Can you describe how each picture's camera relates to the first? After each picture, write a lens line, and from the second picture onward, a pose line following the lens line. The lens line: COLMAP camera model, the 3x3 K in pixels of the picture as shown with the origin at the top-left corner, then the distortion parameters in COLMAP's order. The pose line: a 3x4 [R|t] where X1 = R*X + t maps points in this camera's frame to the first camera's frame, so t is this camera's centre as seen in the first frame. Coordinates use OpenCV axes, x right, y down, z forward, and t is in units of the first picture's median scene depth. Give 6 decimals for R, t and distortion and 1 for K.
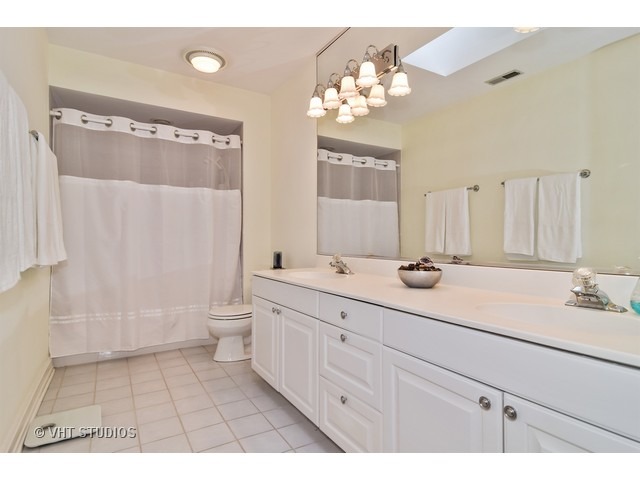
lens RADIAL K [[346.3, 0, 317.5], [0, 346.3, 240.2], [0, 0, 1]] dist [0.011960, -0.003509]
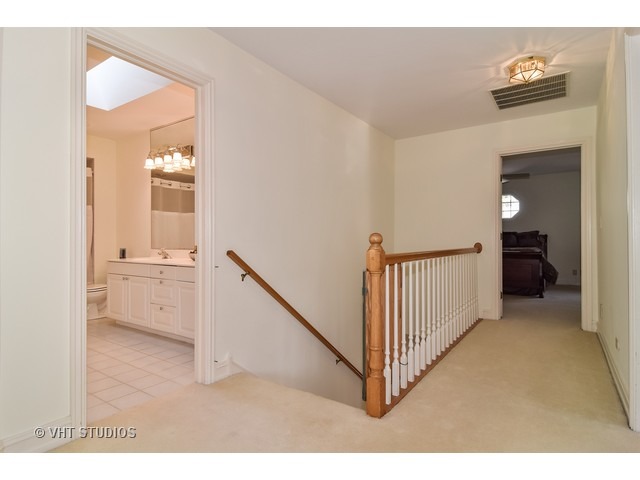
lens RADIAL K [[346.3, 0, 319.6], [0, 346.3, 239.6], [0, 0, 1]] dist [0.011960, -0.003509]
pose [[0.907324, -0.001090, 0.420431, 0.032688], [0.001203, 0.999999, -0.000004, -0.002226], [-0.420431, 0.000509, 0.907325, -0.849707]]
